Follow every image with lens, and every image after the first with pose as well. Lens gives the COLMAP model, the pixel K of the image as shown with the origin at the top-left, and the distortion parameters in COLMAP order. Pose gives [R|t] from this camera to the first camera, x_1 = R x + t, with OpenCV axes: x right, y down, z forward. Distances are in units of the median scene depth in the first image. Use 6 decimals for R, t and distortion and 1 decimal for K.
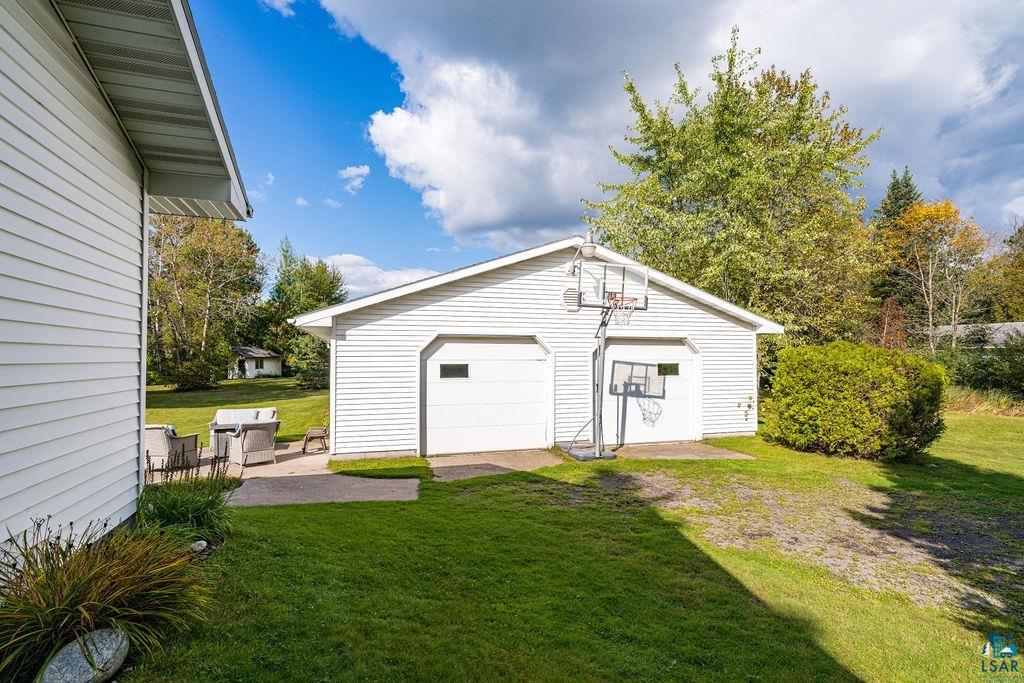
lens RADIAL K [[493.1, 0, 513.0], [0, 493.1, 351.3], [0, 0, 1]] dist [-0.003197, 0.001552]
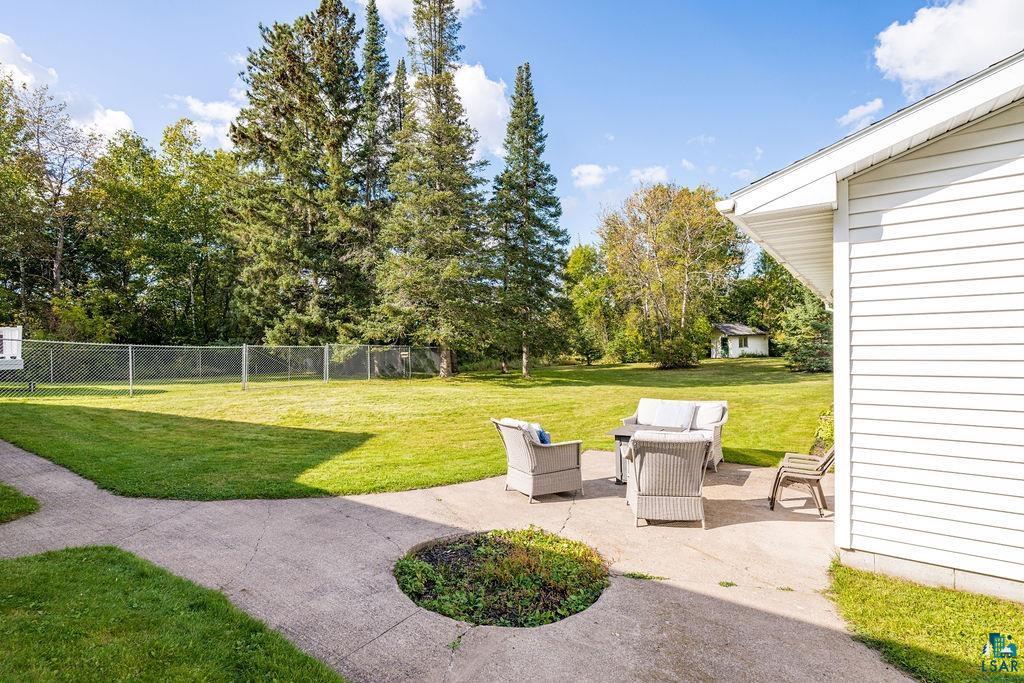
lens RADIAL K [[493.1, 0, 505.5], [0, 493.1, 346.1], [0, 0, 1]] dist [-0.003197, 0.001552]
pose [[0.591348, -0.003127, -0.806410, -0.040383], [0.026144, 0.999541, 0.015296, 0.007834], [0.805992, -0.030128, 0.591159, 0.107937]]
